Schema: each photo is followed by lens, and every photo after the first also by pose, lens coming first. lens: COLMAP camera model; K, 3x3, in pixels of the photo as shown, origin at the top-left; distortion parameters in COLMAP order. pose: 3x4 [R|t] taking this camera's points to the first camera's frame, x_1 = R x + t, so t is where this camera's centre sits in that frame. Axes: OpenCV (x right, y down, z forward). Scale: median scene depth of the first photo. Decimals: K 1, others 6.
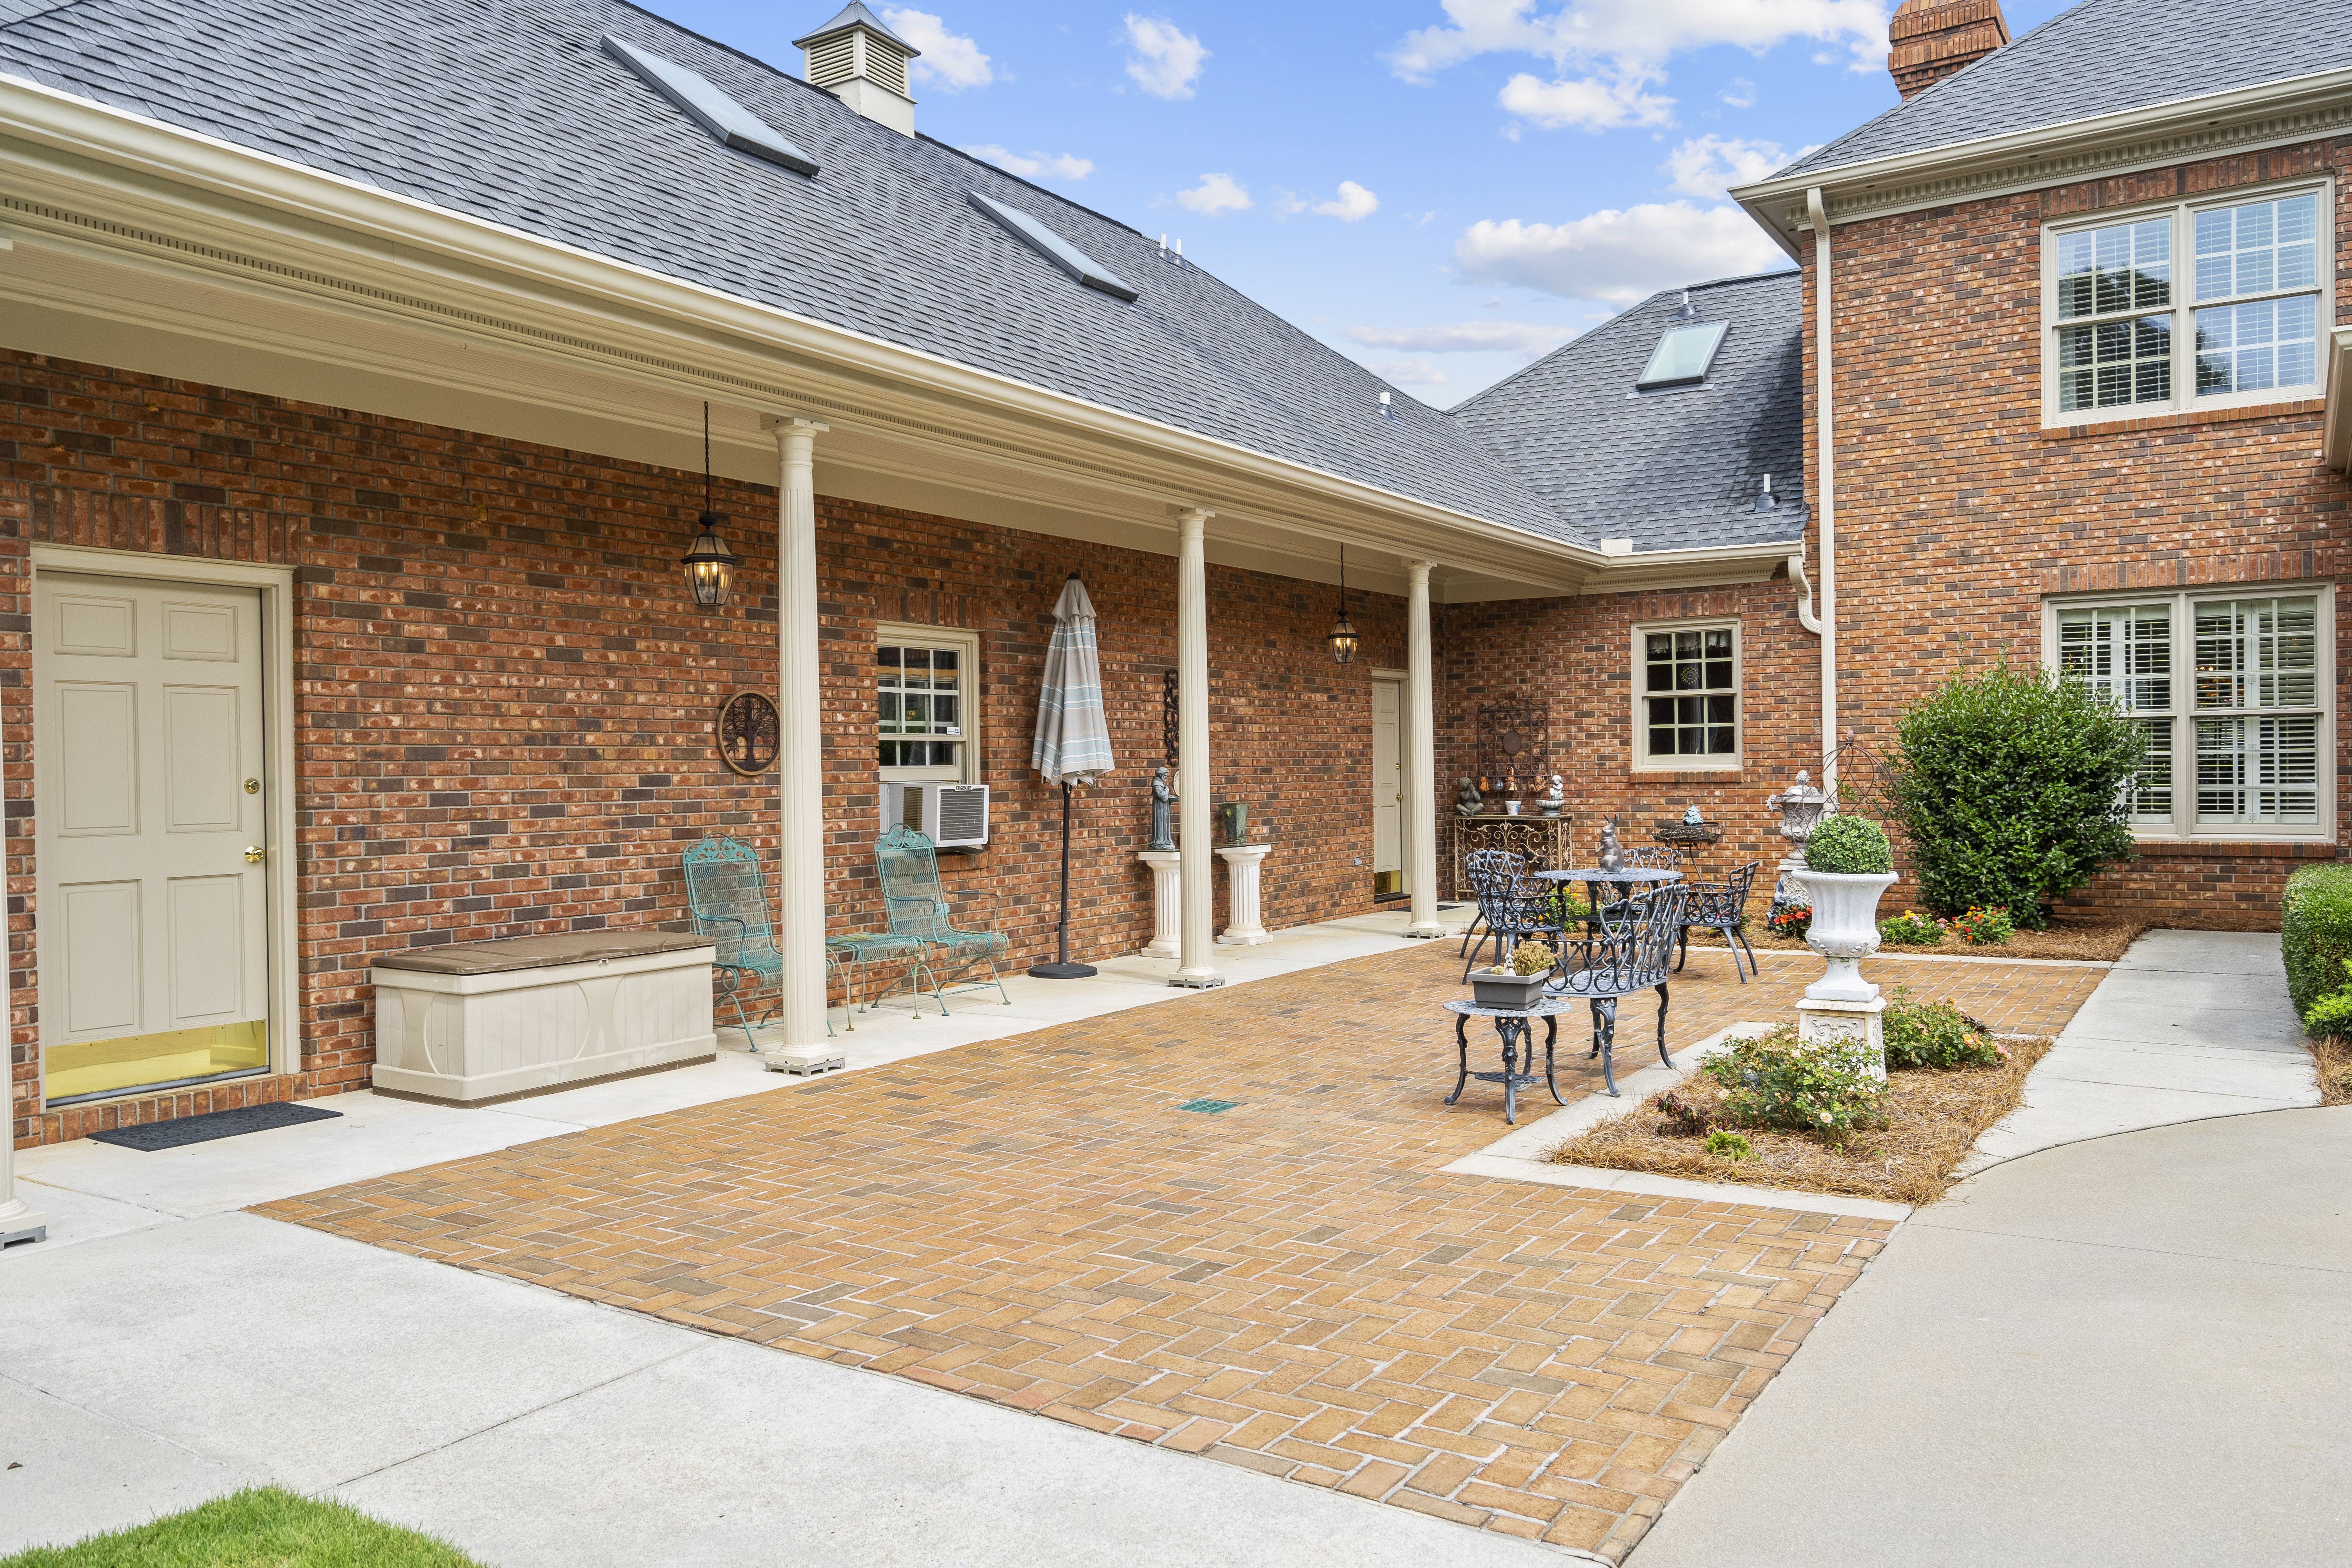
lens RADIAL K [[1709.9, 0, 1176.0], [0, 1709.9, 784.0], [0, 0, 1]] dist [0.001451, 0.000777]
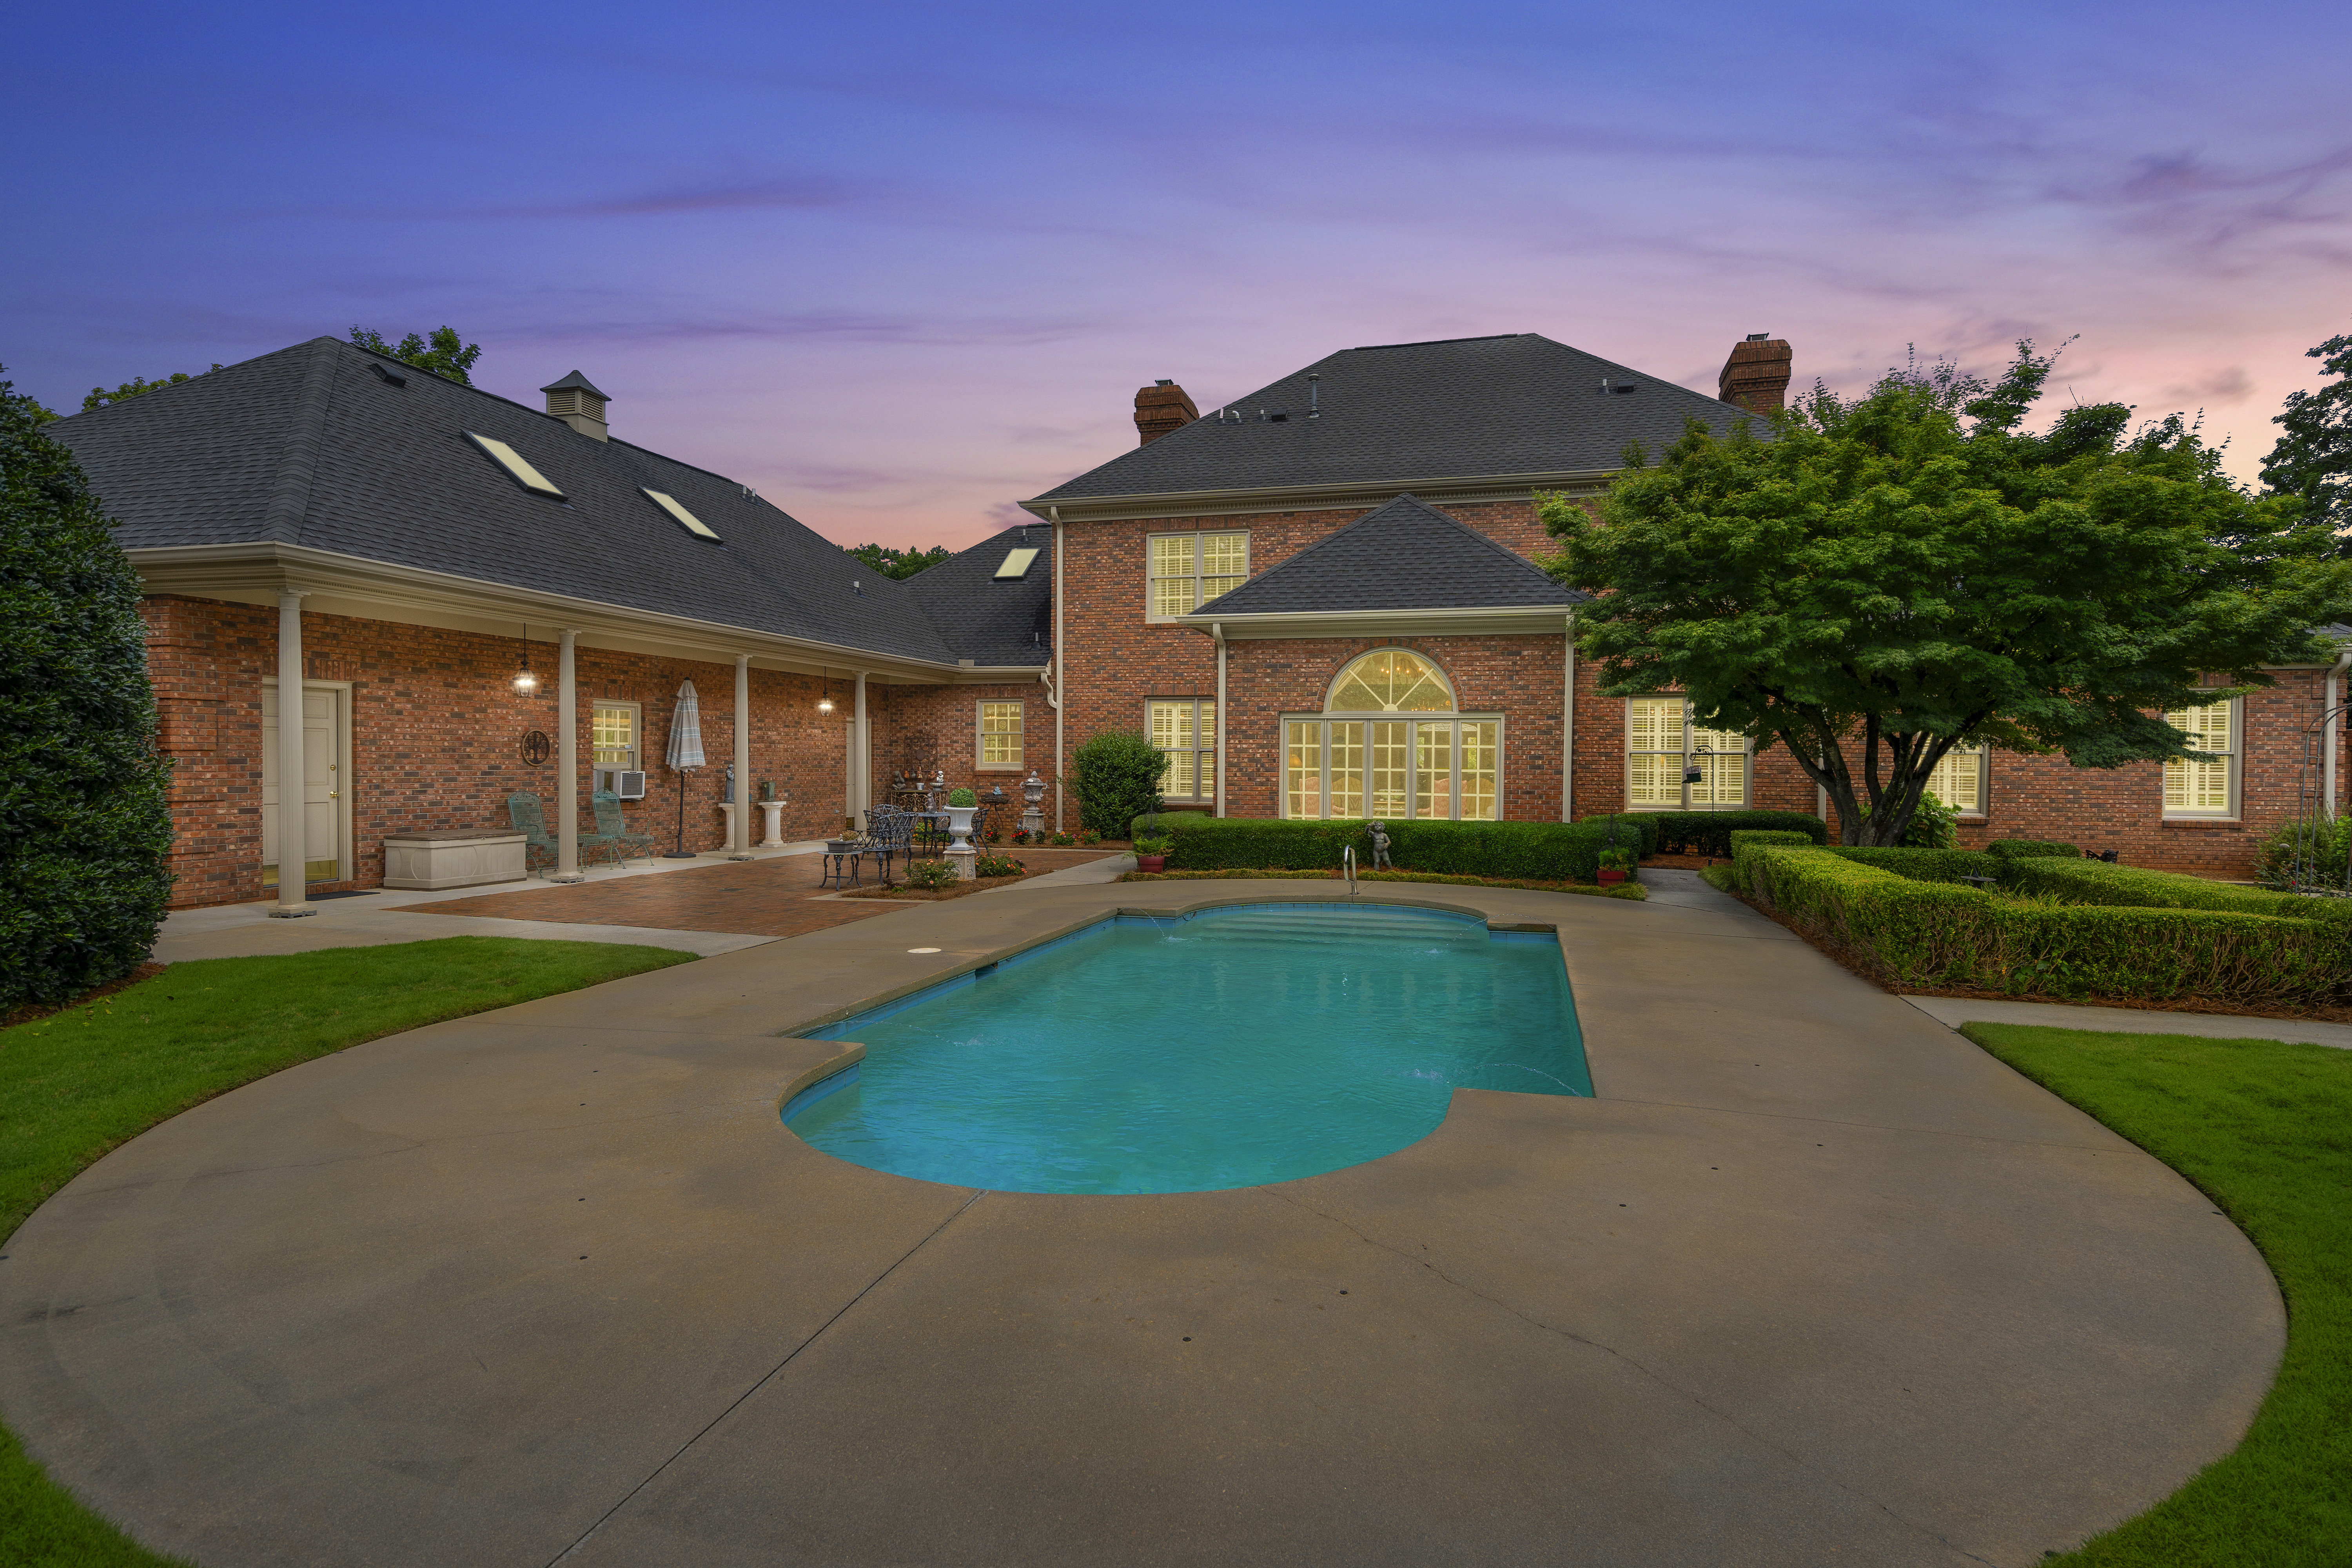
lens RADIAL K [[1234.8, 0, 1176.0], [0, 1234.8, 784.0], [0, 0, 1]] dist [-0.002056, 0.010847]
pose [[0.953740, 0.015090, 0.300254, 0.068177], [-0.017856, 0.999820, 0.006469, -0.005743], [-0.300102, -0.011531, 0.953837, -0.747076]]
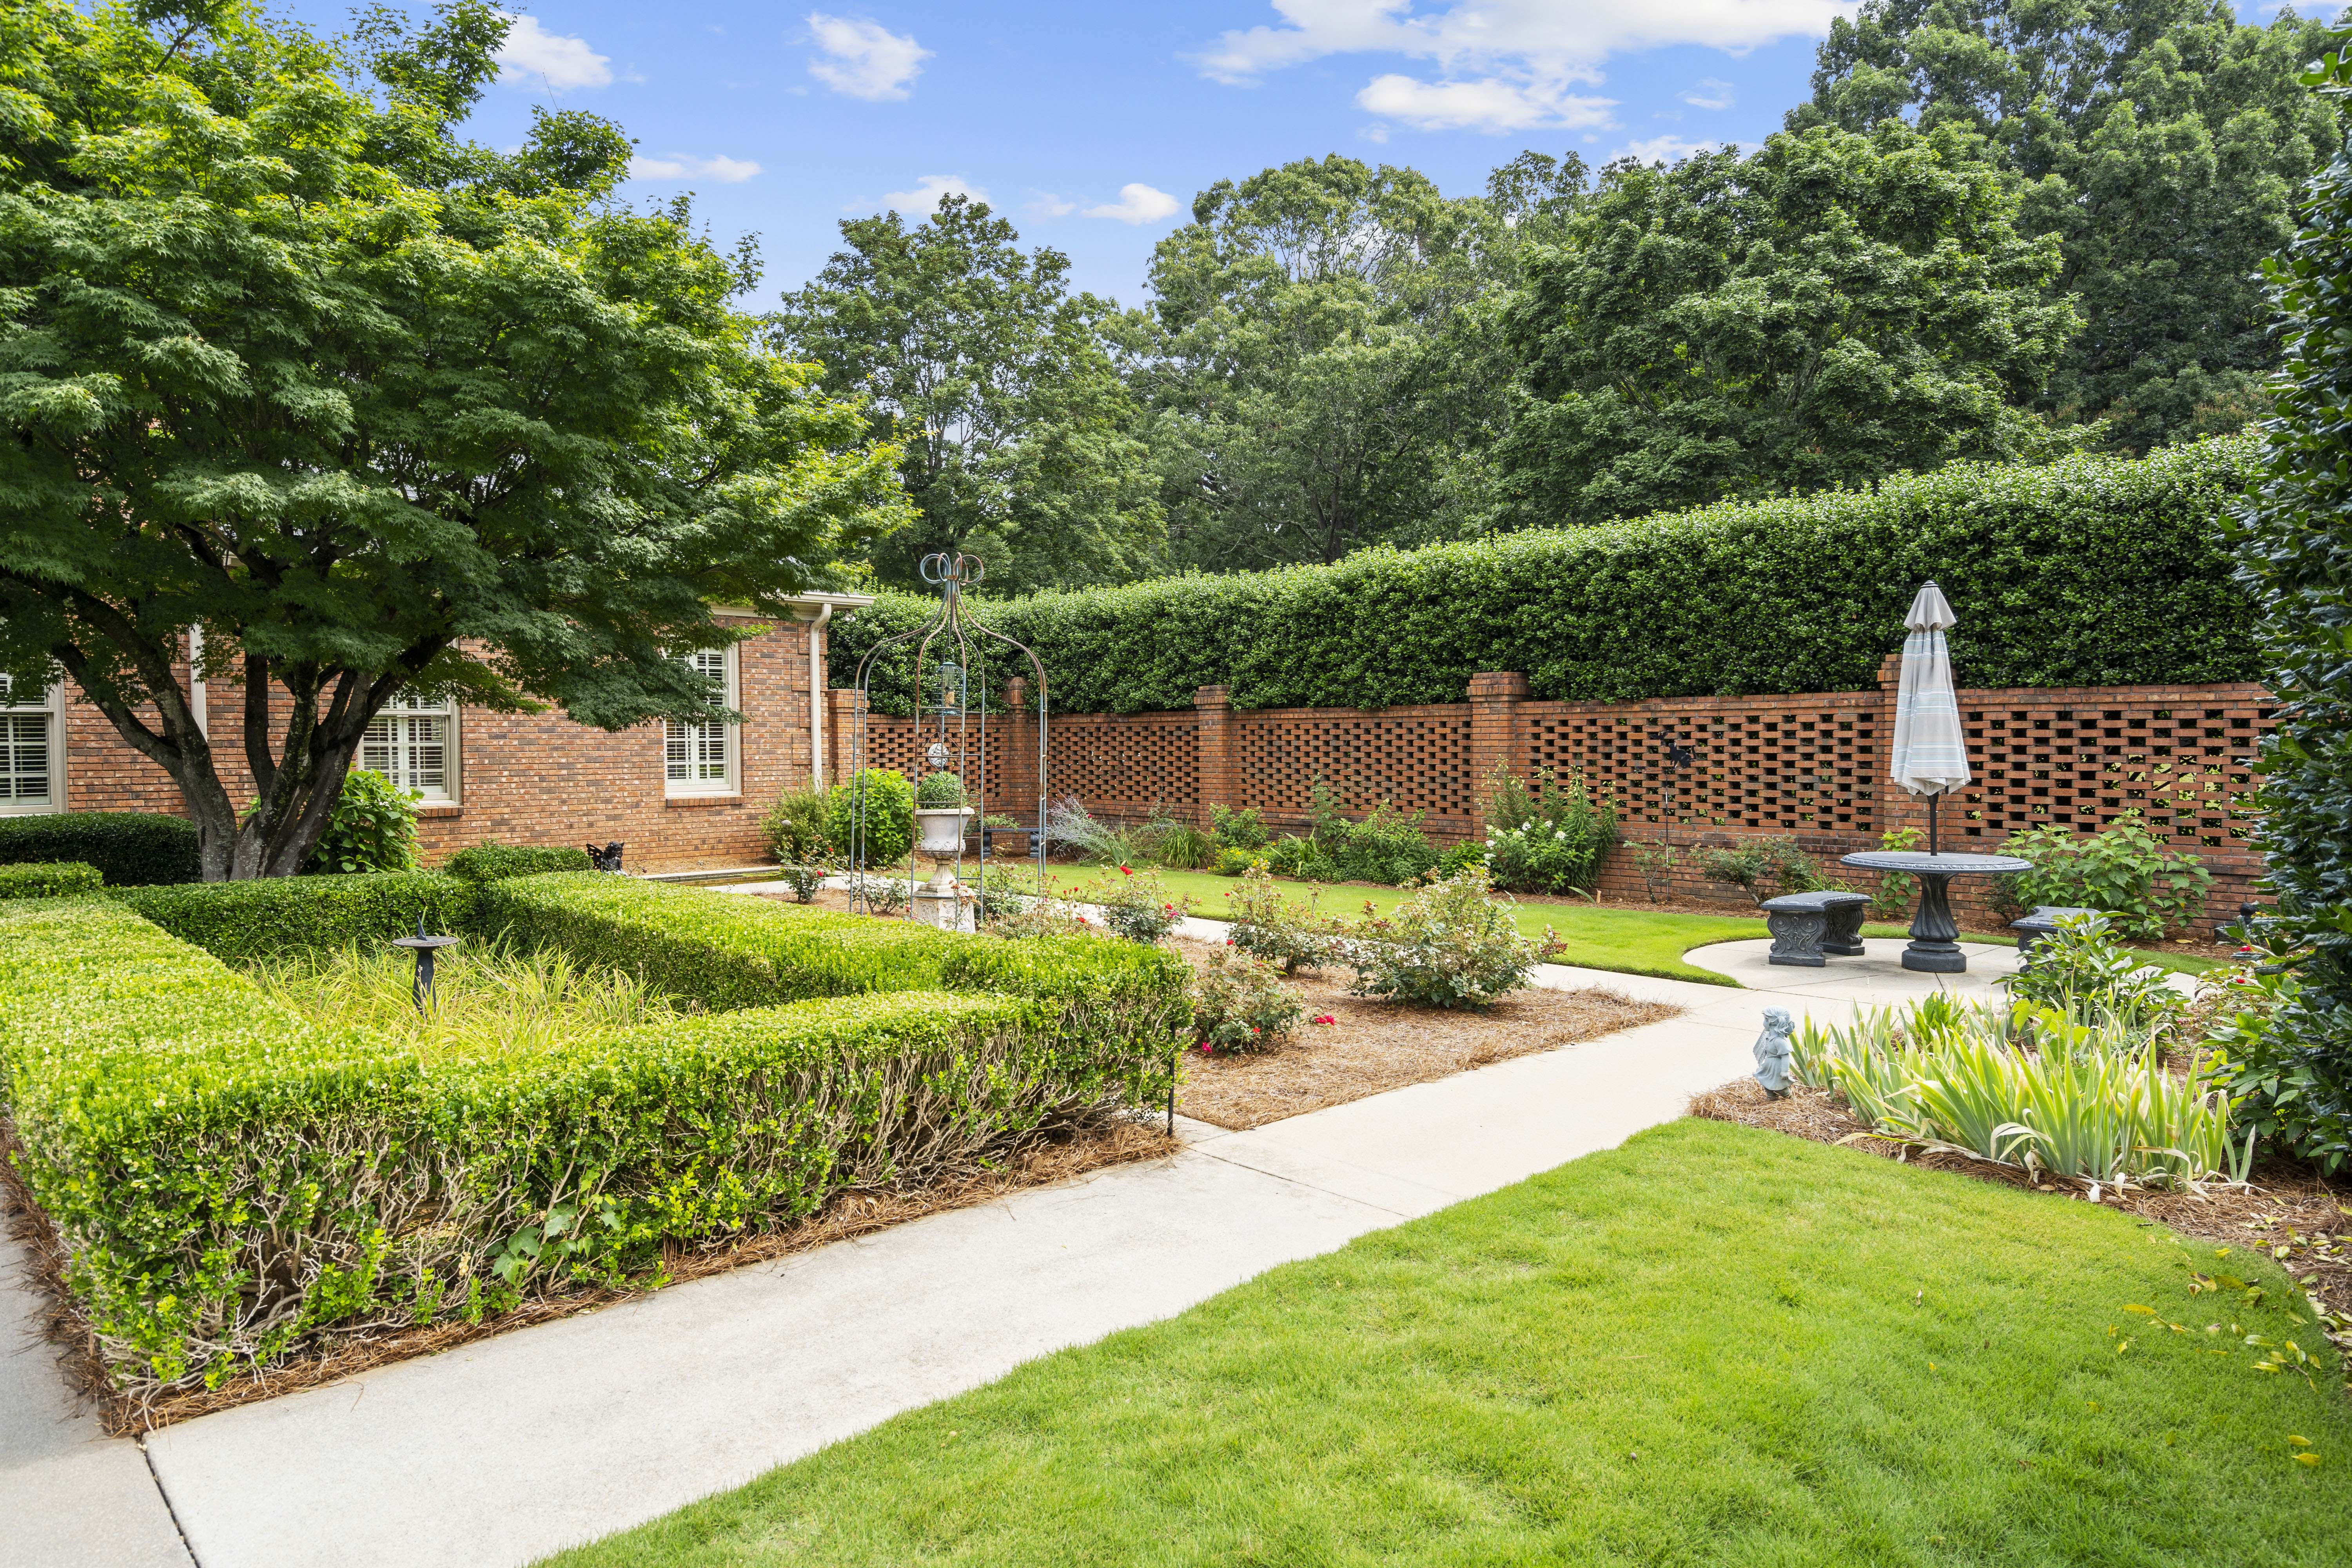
lens RADIAL K [[1438.3, 0, 1176.0], [0, 1438.3, 784.0], [0, 0, 1]] dist [0.051919, -0.043117]
pose [[0.231788, -0.018866, 0.972583, 0.505502], [0.012022, 0.999791, 0.016529, -0.004218], [-0.972692, 0.007861, 0.231966, -0.407430]]
